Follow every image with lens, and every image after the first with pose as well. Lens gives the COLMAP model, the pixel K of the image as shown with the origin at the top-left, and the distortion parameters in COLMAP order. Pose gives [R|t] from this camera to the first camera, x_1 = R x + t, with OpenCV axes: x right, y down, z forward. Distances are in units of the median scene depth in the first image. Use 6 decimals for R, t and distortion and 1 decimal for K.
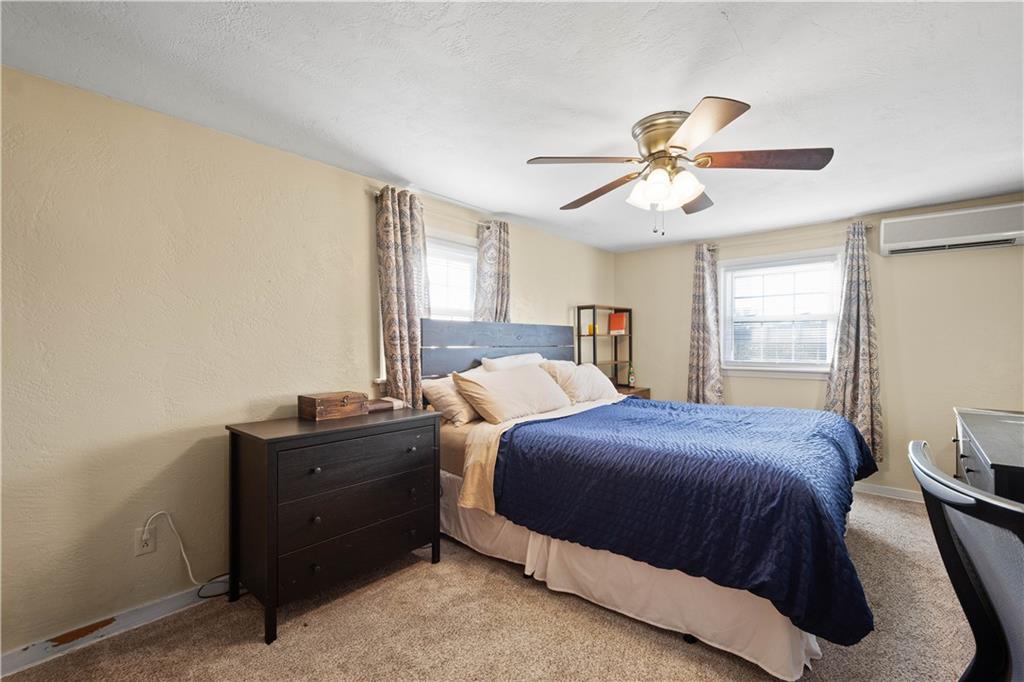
lens RADIAL K [[449.6, 0, 512.0], [0, 449.6, 341.0], [0, 0, 1]] dist [0.015691, -0.000095]
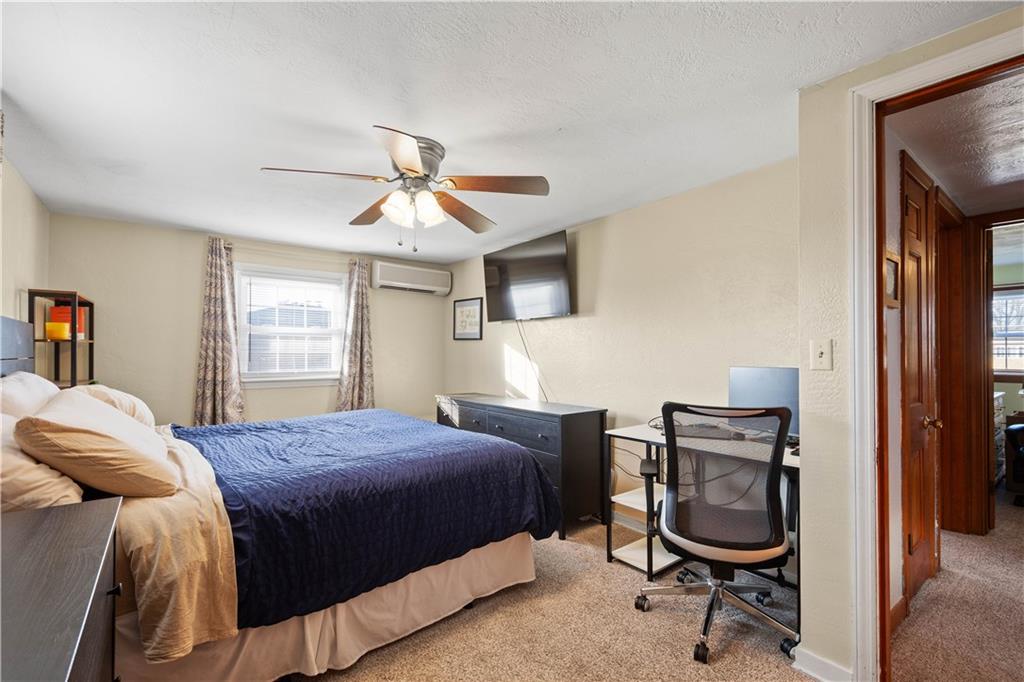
lens RADIAL K [[456.2, 0, 512.0], [0, 456.2, 341.0], [0, 0, 1]] dist [-0.000895, 0.000035]
pose [[0.183544, 0.028928, 0.982586, -0.399252], [-0.007231, 0.999580, -0.028078, 0.001656], [-0.982985, -0.001951, 0.183676, 0.349218]]
